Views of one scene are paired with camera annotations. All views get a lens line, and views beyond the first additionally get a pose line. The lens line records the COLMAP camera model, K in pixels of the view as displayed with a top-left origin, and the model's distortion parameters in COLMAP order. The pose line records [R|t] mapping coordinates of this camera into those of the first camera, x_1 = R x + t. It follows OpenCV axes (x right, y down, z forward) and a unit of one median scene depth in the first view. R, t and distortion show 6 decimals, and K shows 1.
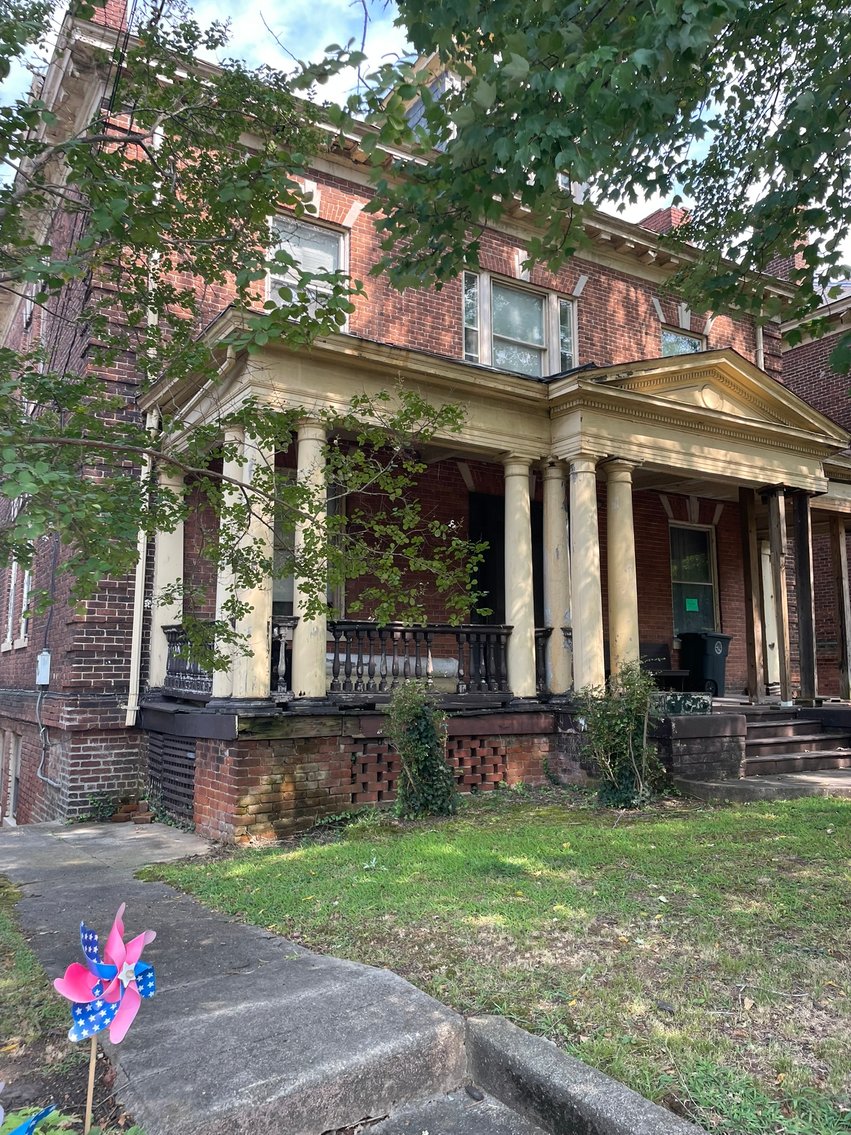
lens RADIAL K [[863.1, 0, 421.7], [0, 863.1, 557.1], [0, 0, 1]] dist [0.040649, -0.002509]
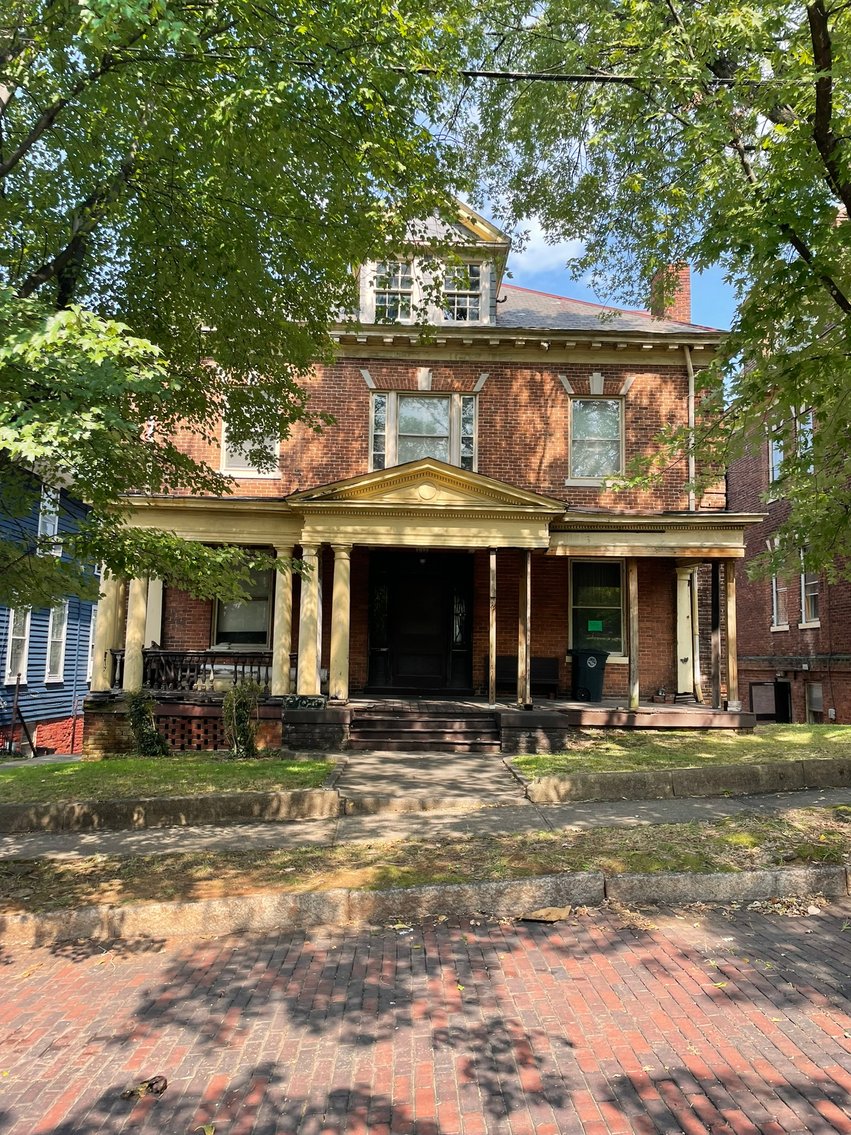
lens RADIAL K [[860.4, 0, 443.4], [0, 860.4, 566.6], [0, 0, 1]] dist [0.091614, -0.108960]
pose [[0.864707, -0.036868, -0.500922, 1.022597], [0.049136, 0.998728, 0.011314, -0.071241], [0.499868, -0.034397, 0.865418, -0.211295]]
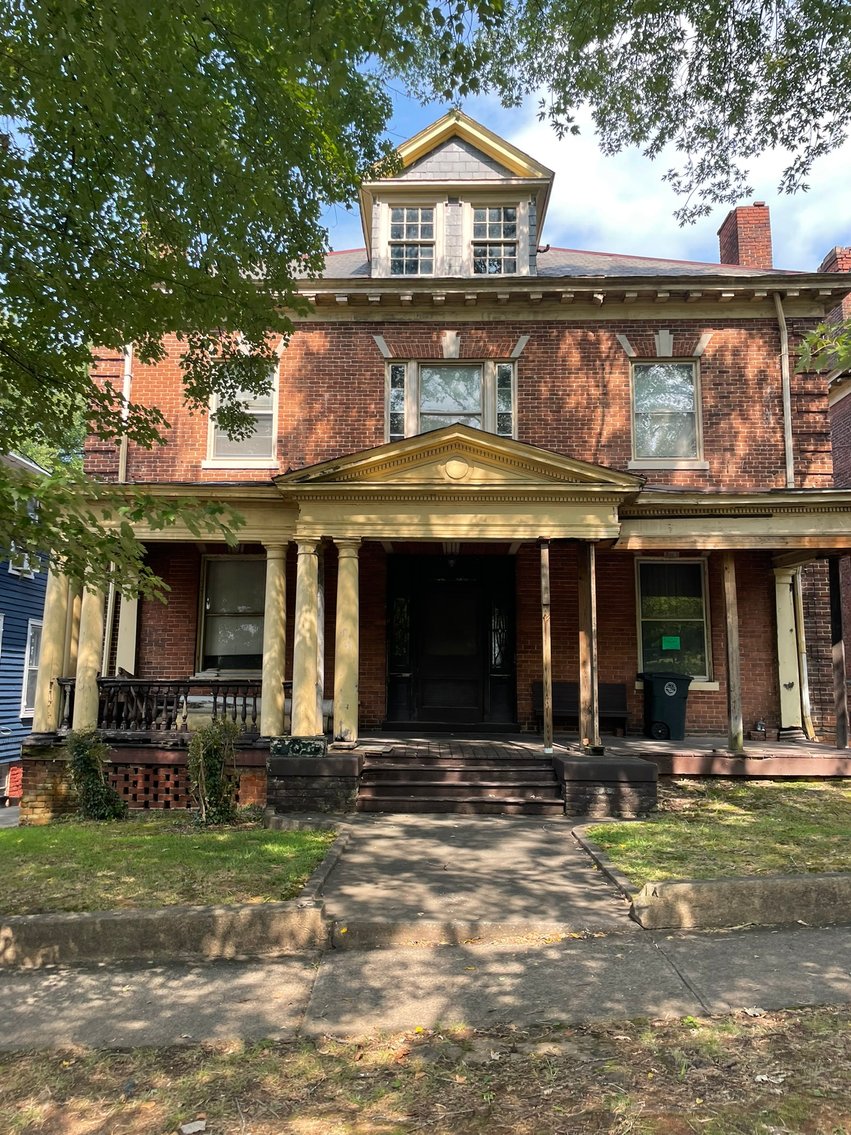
lens RADIAL K [[857.8, 0, 423.2], [0, 857.8, 563.1], [0, 0, 1]] dist [0.092846, -0.113470]
pose [[0.833952, -0.069320, -0.547465, 0.853461], [0.065528, 0.997499, -0.026485, -0.035509], [0.547932, -0.013787, 0.836409, 0.058454]]
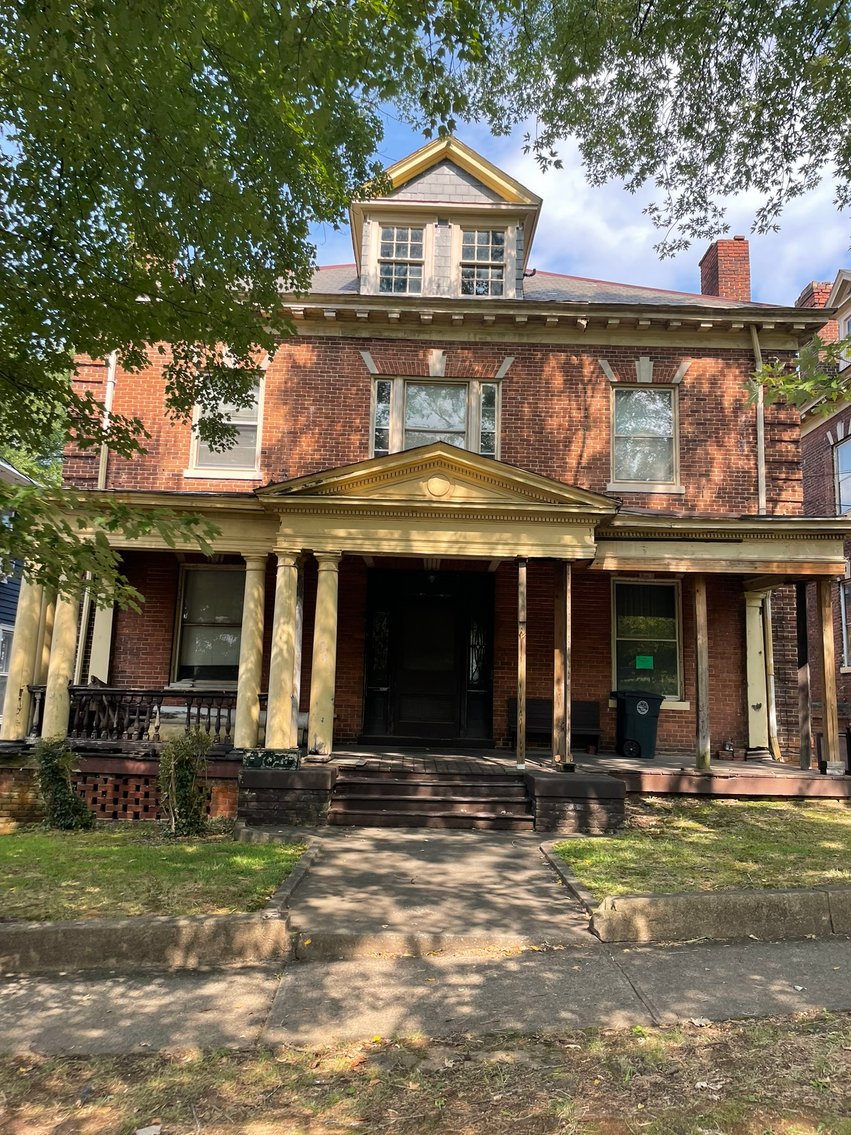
lens RADIAL K [[859.2, 0, 446.6], [0, 859.2, 562.5], [0, 0, 1]] dist [0.093168, -0.110793]
pose [[0.859250, -0.055641, -0.508521, 0.866330], [0.040523, 0.998347, -0.040766, -0.037221], [0.509949, 0.014422, 0.860084, 0.050771]]
